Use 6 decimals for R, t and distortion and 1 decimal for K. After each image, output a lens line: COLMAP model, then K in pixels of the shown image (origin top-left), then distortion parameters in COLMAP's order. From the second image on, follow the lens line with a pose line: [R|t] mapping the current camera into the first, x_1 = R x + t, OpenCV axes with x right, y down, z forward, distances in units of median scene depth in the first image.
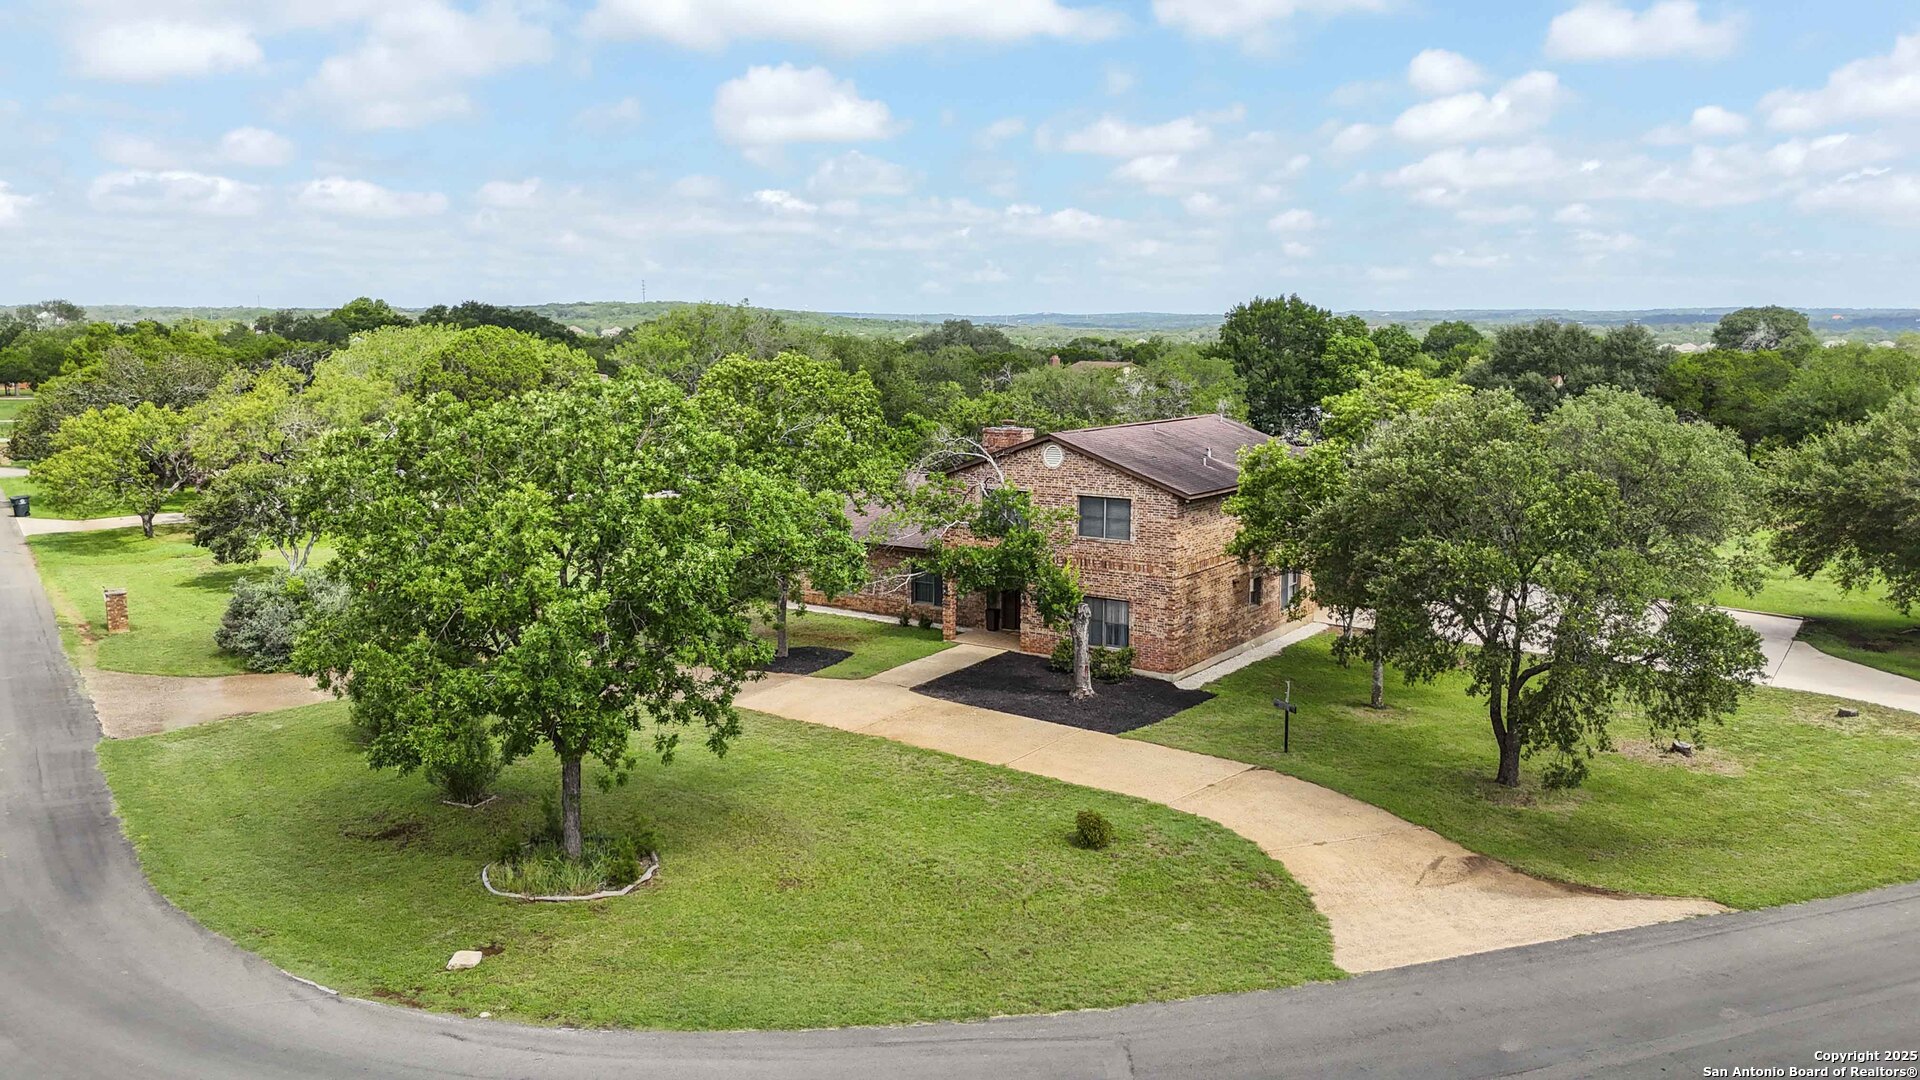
lens RADIAL K [[1419.8, 0, 941.1], [0, 1419.8, 534.3], [0, 0, 1]] dist [0.058666, -0.035732]
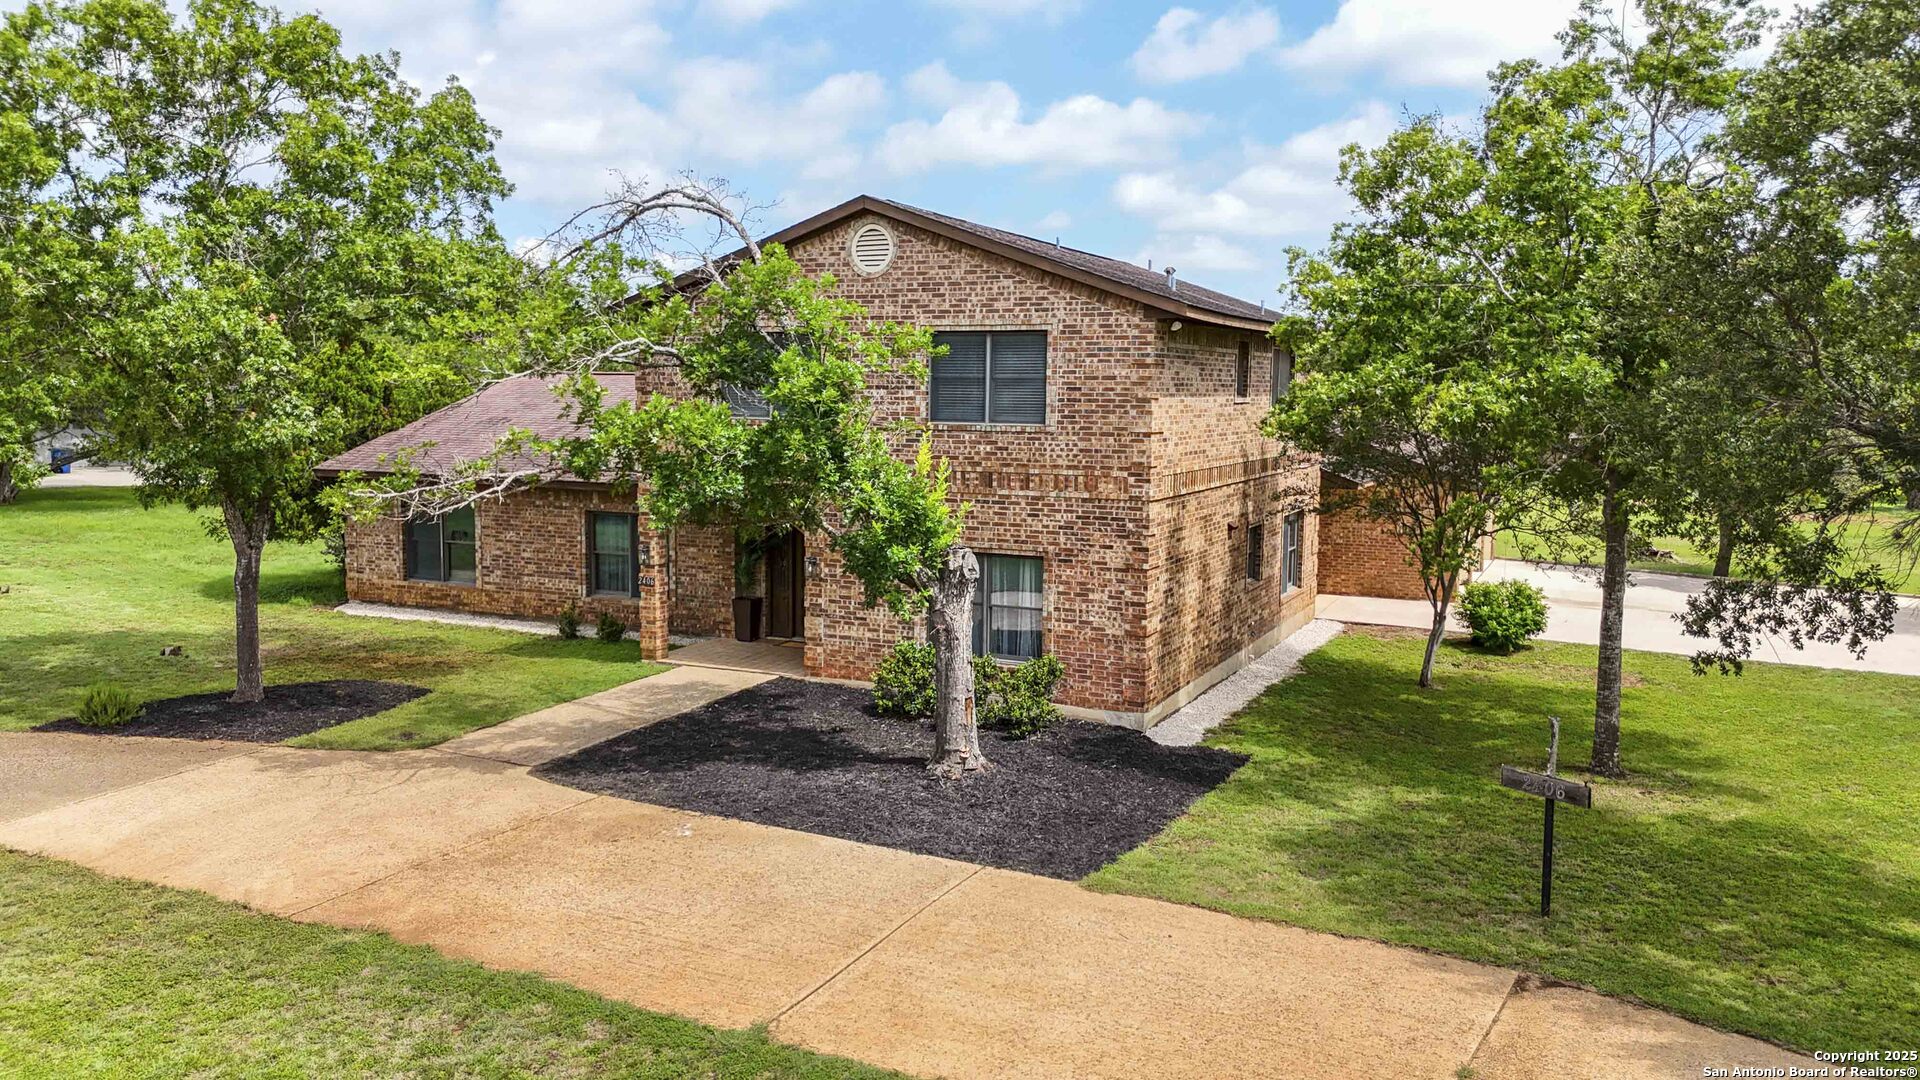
lens RADIAL K [[1419.8, 0, 978.8], [0, 1419.8, 543.3], [0, 0, 1]] dist [0.058666, -0.035732]
pose [[0.982615, -0.007529, 0.185501, 0.026999], [0.013665, 0.999400, -0.031824, 0.057330], [-0.185150, 0.033806, 0.982129, 0.557328]]
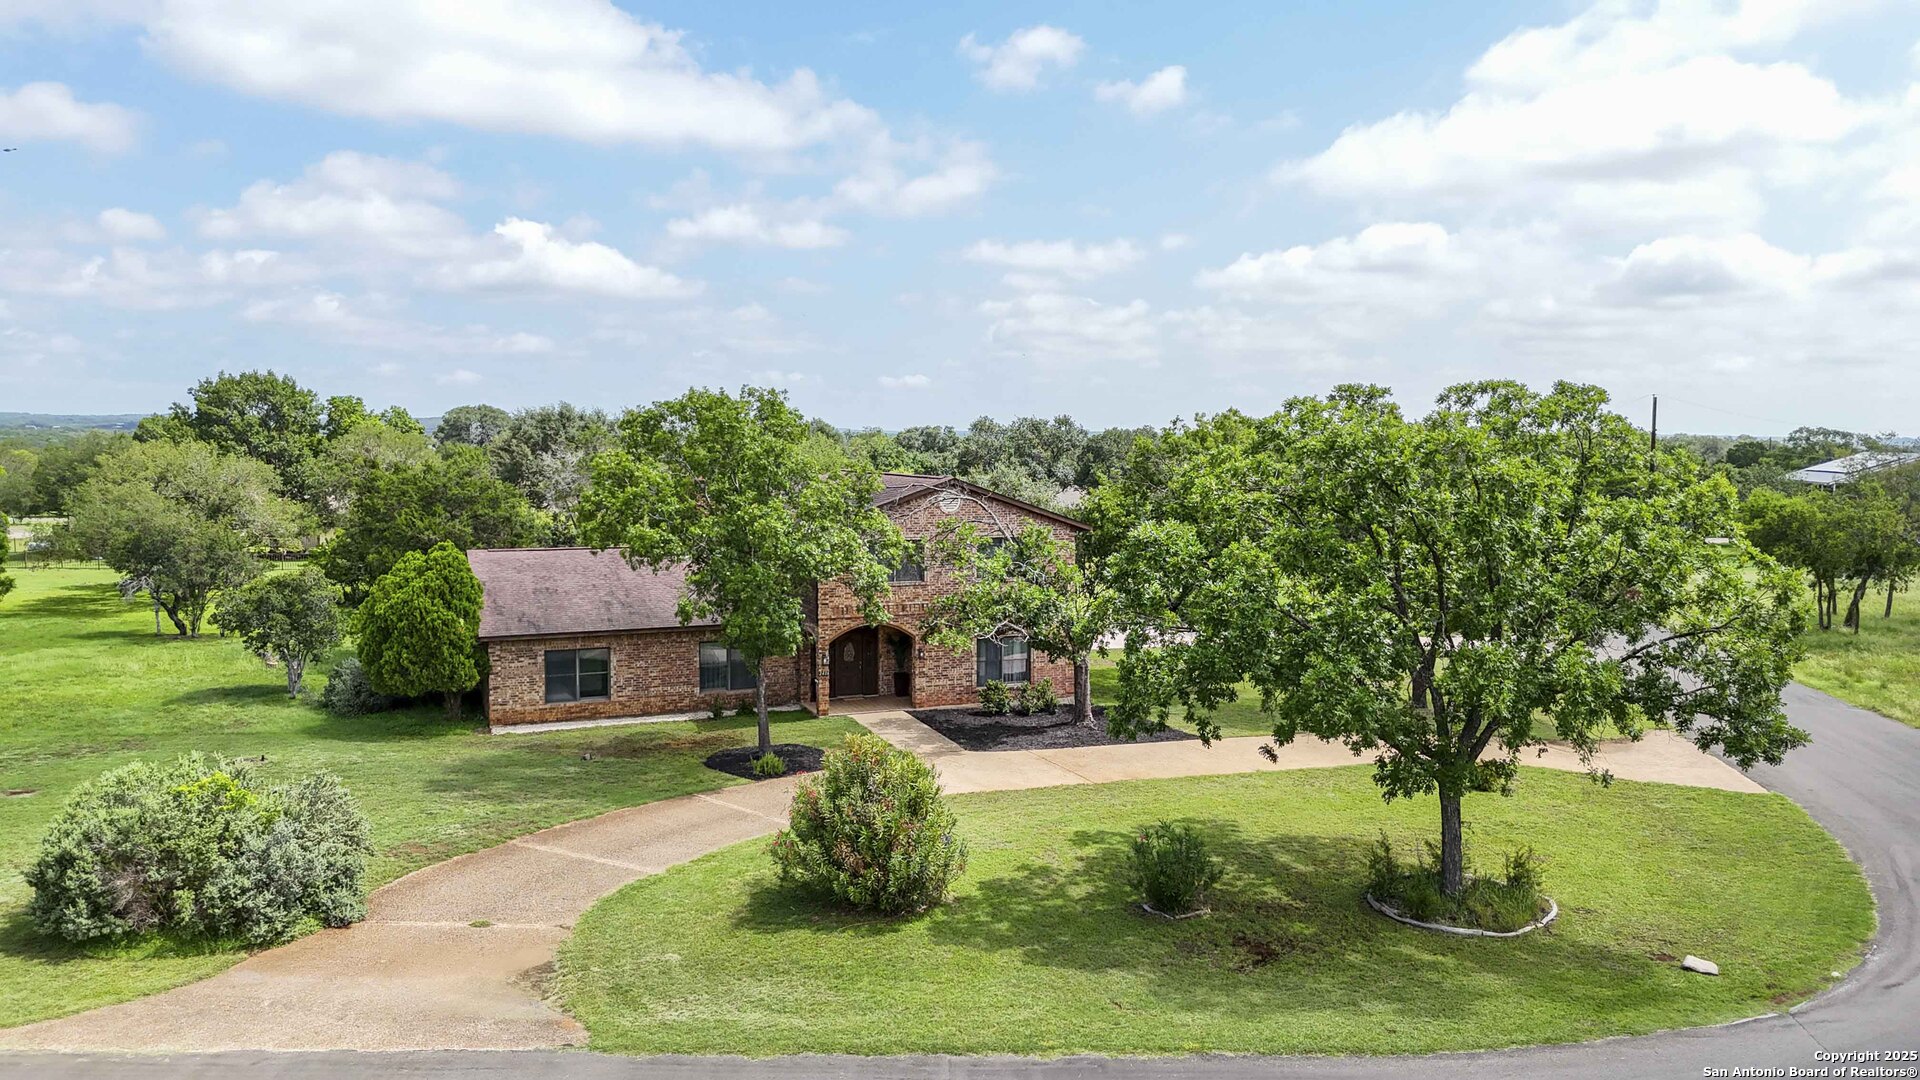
lens RADIAL K [[1419.8, 0, 971.2], [0, 1419.8, 535.9], [0, 0, 1]] dist [0.058666, -0.035732]
pose [[0.554915, -0.062045, 0.829590, -0.753839], [0.120900, 0.992643, -0.006631, -0.023416], [-0.823075, 0.103977, 0.558333, 0.449001]]
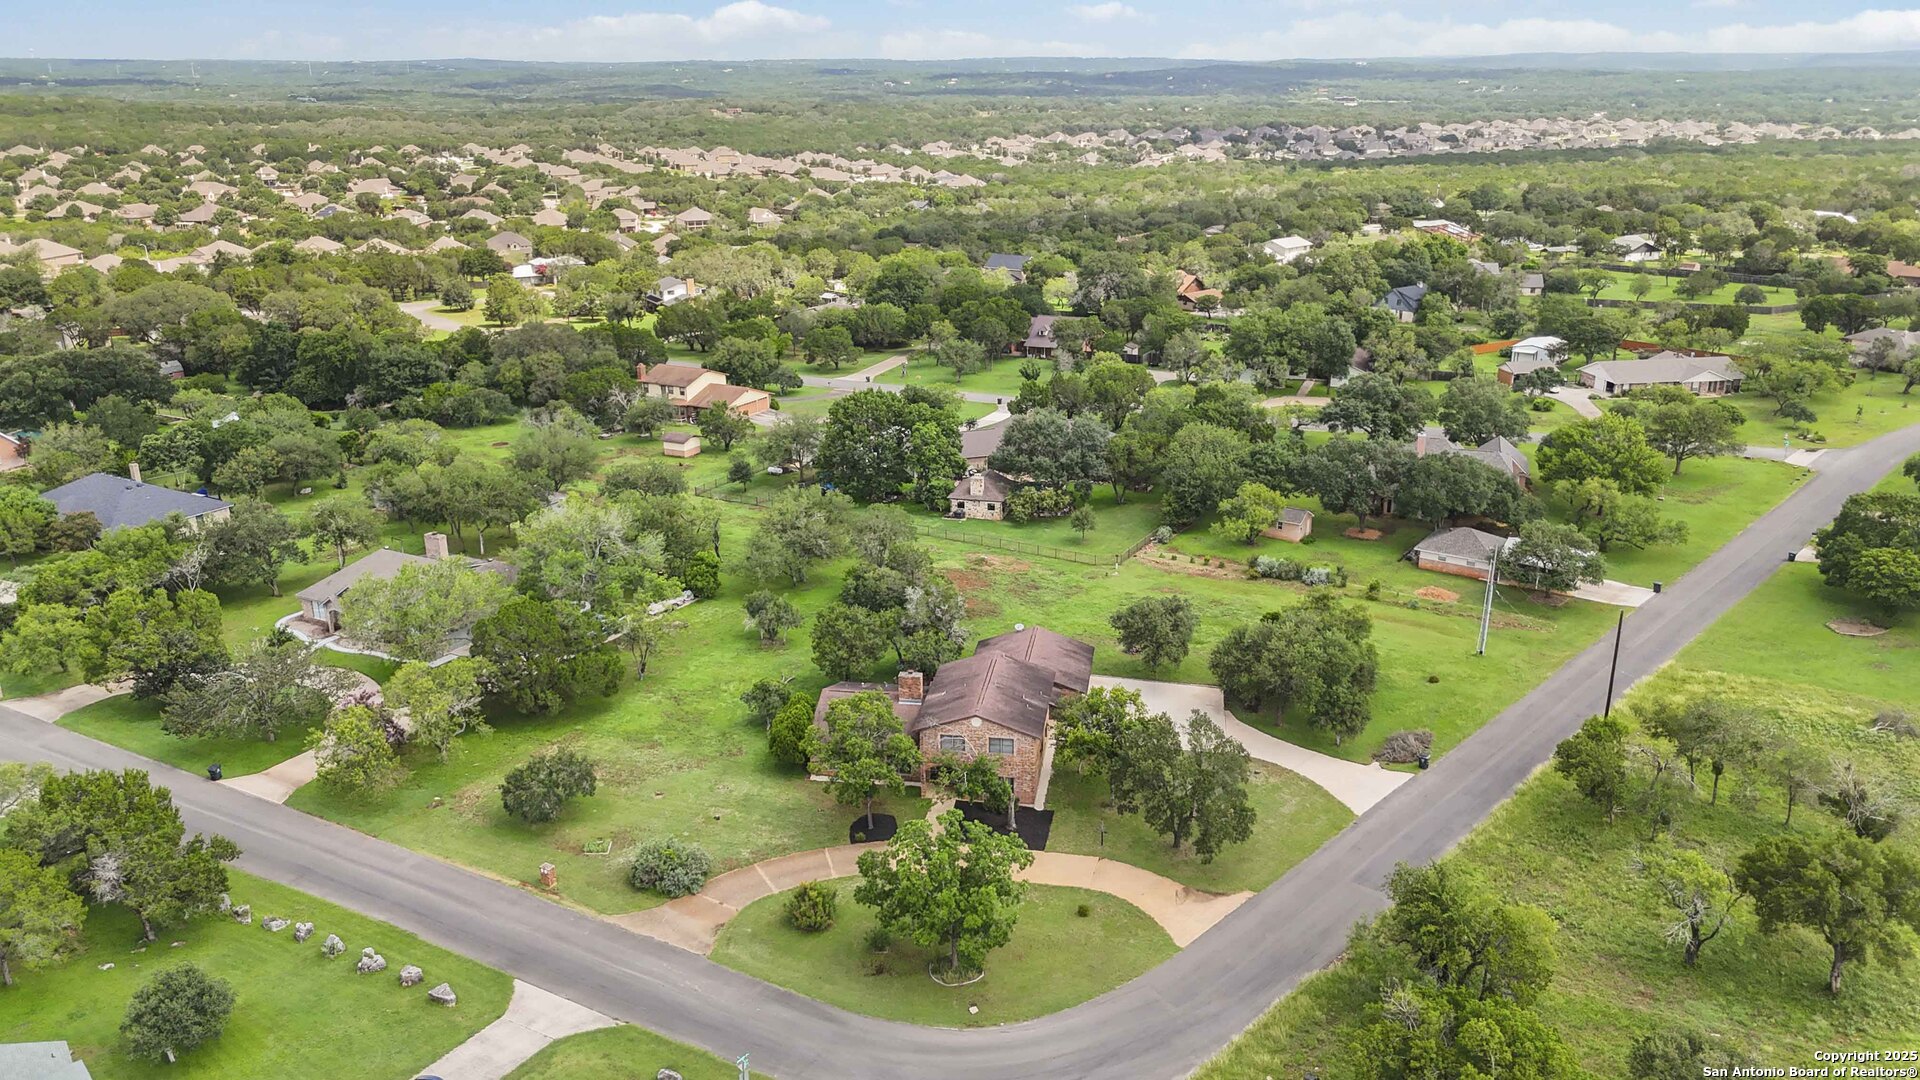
lens RADIAL K [[1419.8, 0, 956.4], [0, 1419.8, 529.8], [0, 0, 1]] dist [0.058666, -0.035732]
pose [[0.900784, -0.141220, 0.410664, -0.889393], [0.073373, 0.981545, 0.176594, -0.802036], [-0.428024, -0.128941, 0.894522, -1.064324]]
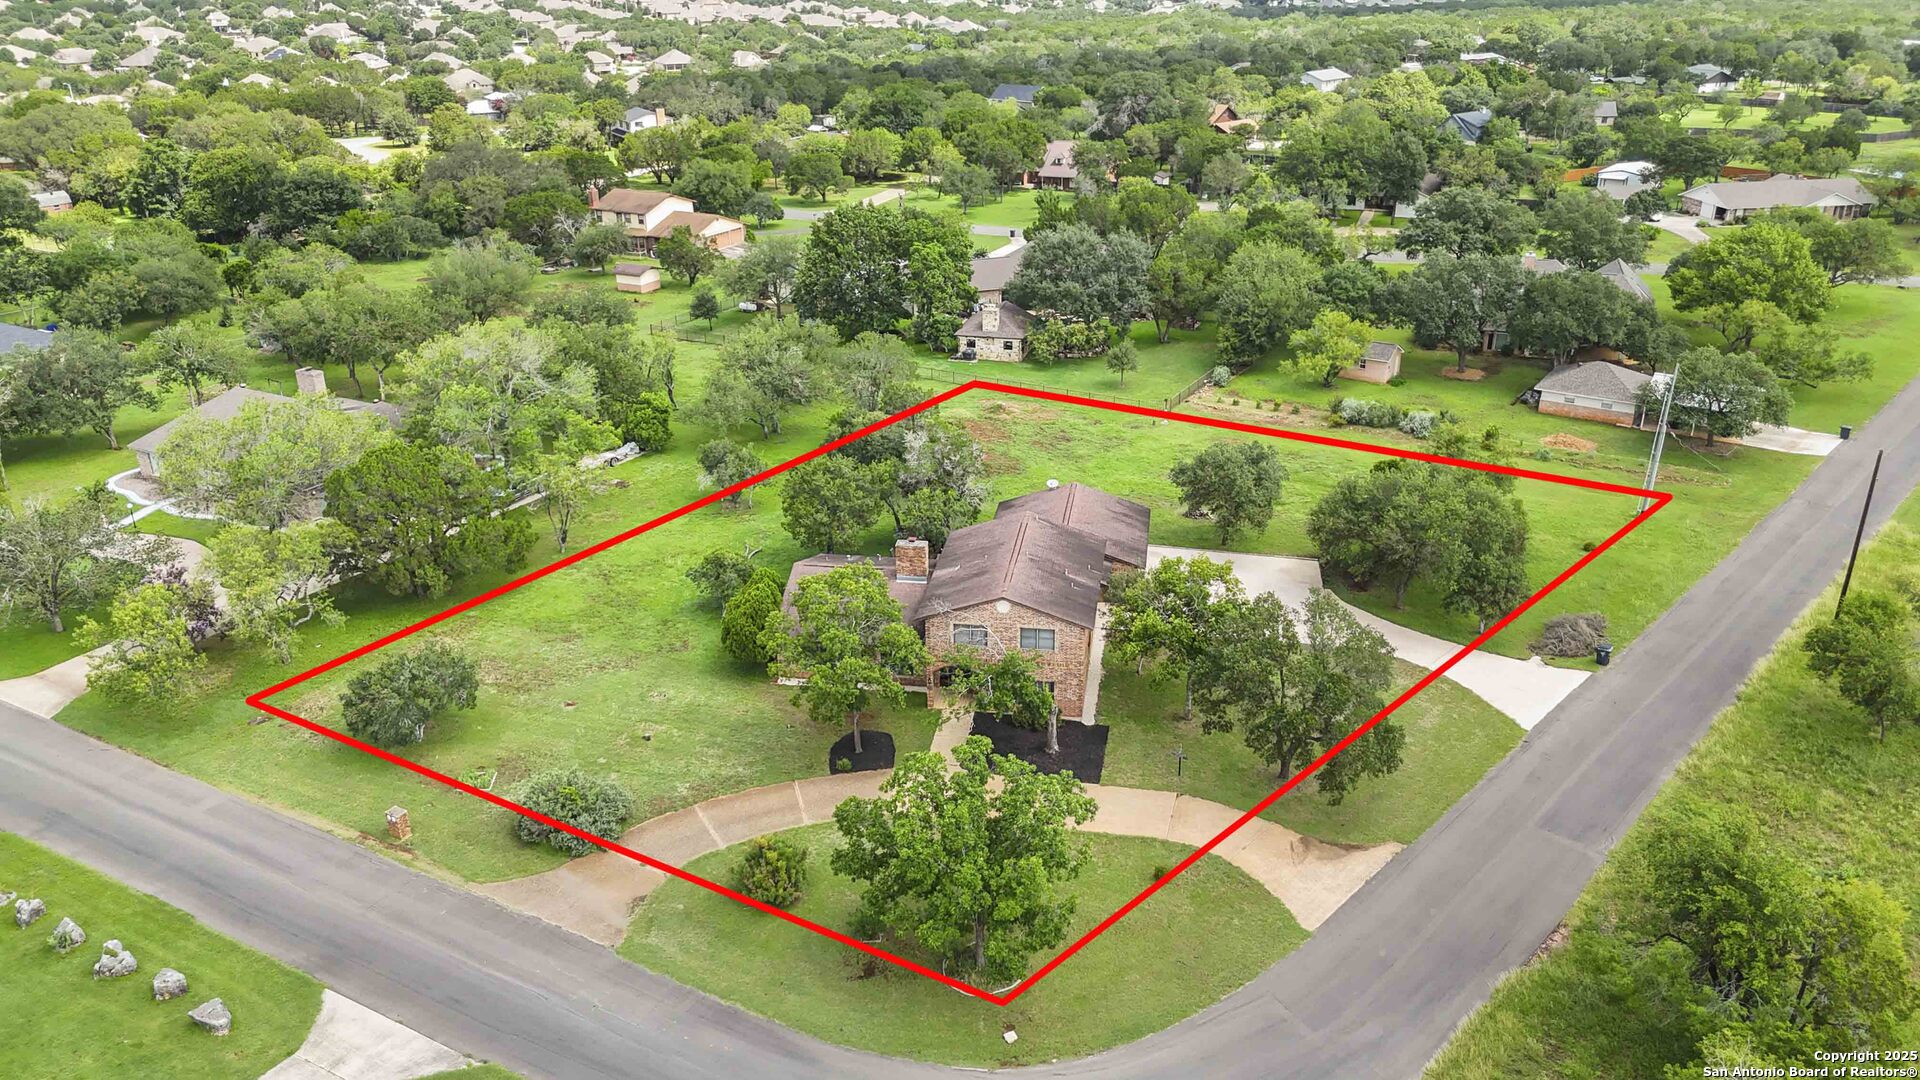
lens RADIAL K [[1419.8, 0, 956.3], [0, 1419.8, 550.2], [0, 0, 1]] dist [0.058666, -0.035732]
pose [[0.900248, -0.184237, 0.394474, -0.641183], [0.076839, 0.959063, 0.272568, -0.598953], [-0.428543, -0.215068, 0.877552, -0.453382]]
